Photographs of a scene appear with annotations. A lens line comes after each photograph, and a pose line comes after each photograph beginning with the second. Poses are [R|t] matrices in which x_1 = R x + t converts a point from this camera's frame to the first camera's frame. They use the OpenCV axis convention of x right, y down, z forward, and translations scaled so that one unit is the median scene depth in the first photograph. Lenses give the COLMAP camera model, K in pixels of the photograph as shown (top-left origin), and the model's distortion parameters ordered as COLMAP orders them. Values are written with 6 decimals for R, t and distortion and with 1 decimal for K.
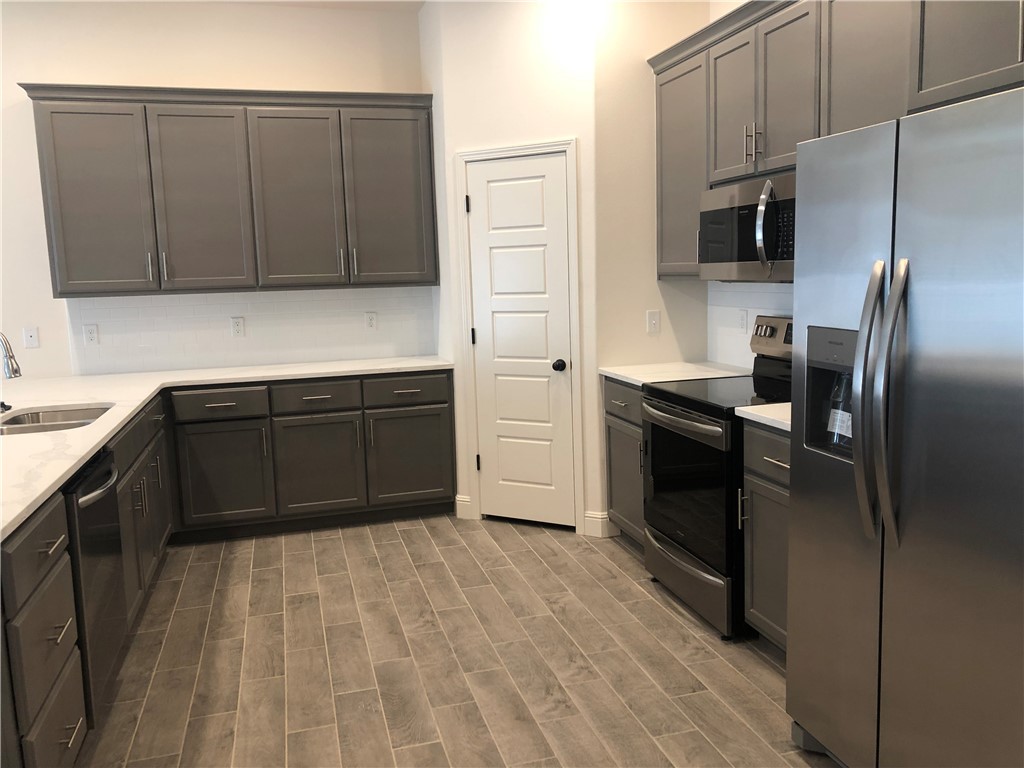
lens RADIAL K [[836.3, 0, 511.7], [0, 836.3, 376.9], [0, 0, 1]] dist [0.069468, -0.065707]
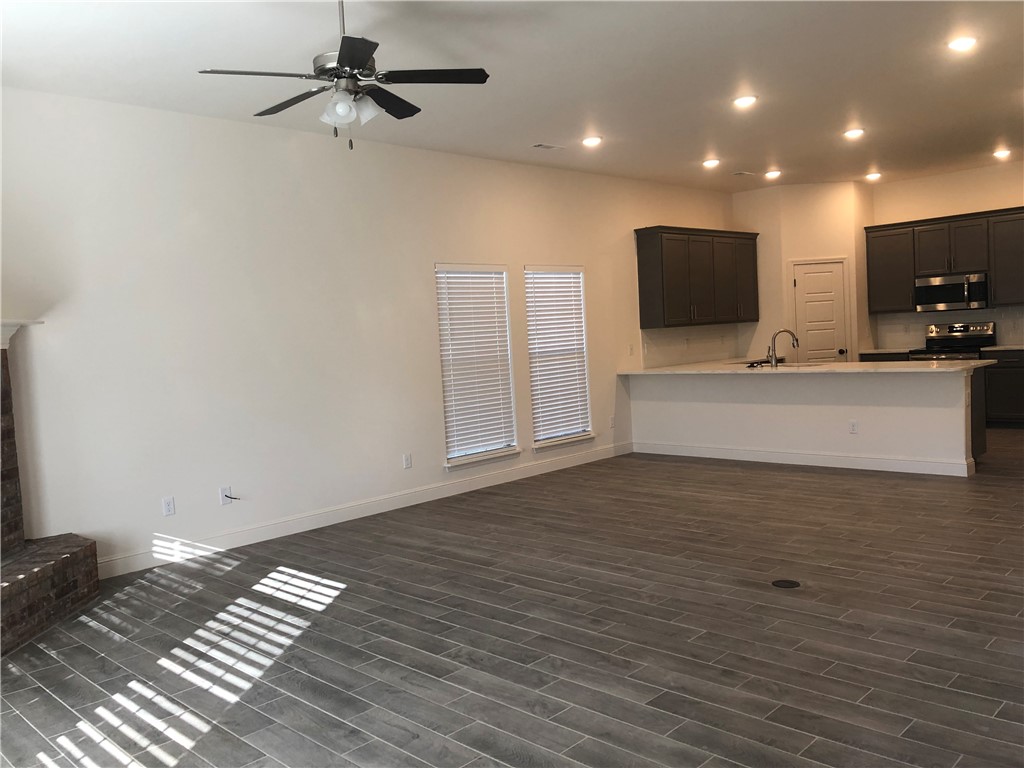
lens RADIAL K [[836.3, 0, 514.1], [0, 836.3, 387.9], [0, 0, 1]] dist [0.069468, -0.065707]
pose [[0.862132, -0.052233, 0.503984, -1.986767], [0.094613, 0.993773, -0.058852, 0.143675], [-0.497772, 0.098422, 0.861705, -0.581648]]
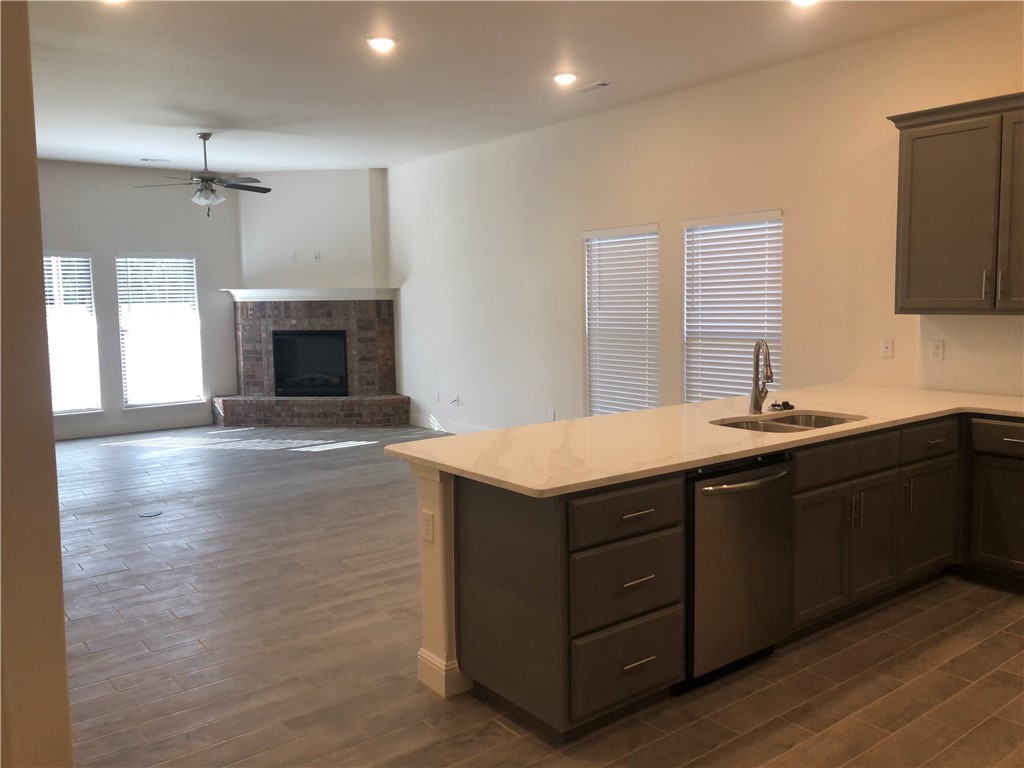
lens RADIAL K [[836.3, 0, 513.6], [0, 836.3, 380.9], [0, 0, 1]] dist [0.069468, -0.065707]
pose [[0.387090, 0.120373, -0.914151, 0.279836], [-0.113029, 0.990159, 0.082520, -0.046417], [0.915088, 0.071383, 0.396886, 0.157336]]
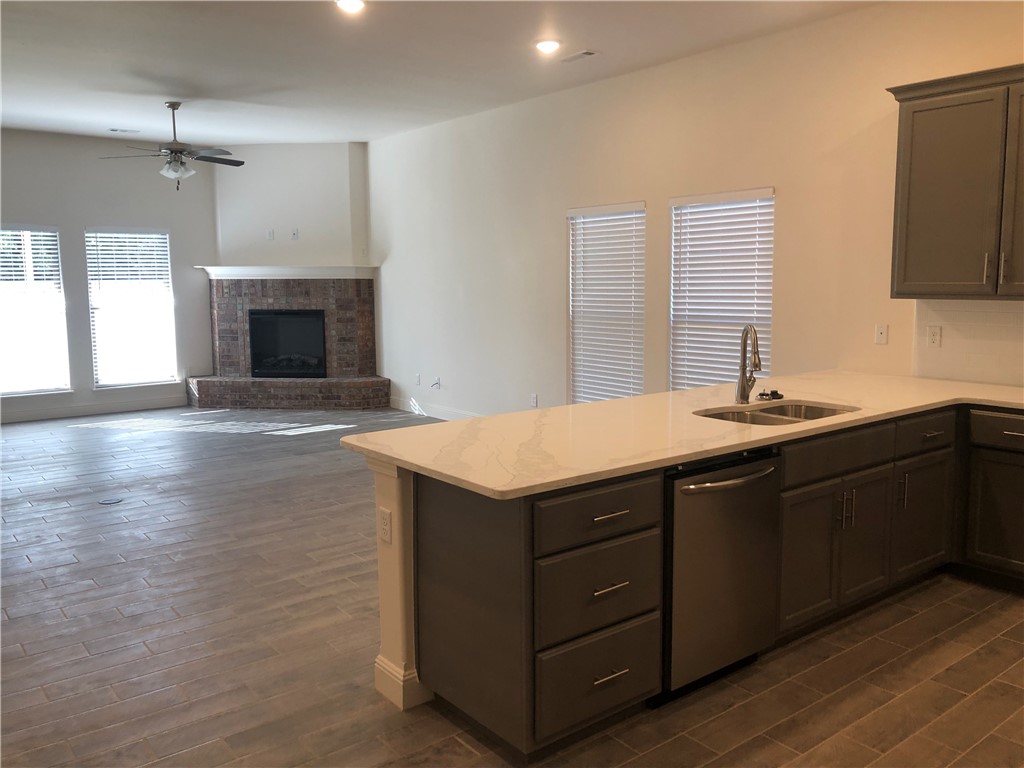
lens RADIAL K [[836.3, 0, 511.1], [0, 836.3, 379.0], [0, 0, 1]] dist [0.069468, -0.065707]
pose [[0.393263, 0.142507, -0.908315, 0.231655], [-0.121279, 0.987323, 0.102394, -0.049668], [0.911392, 0.069891, 0.405561, 0.200133]]
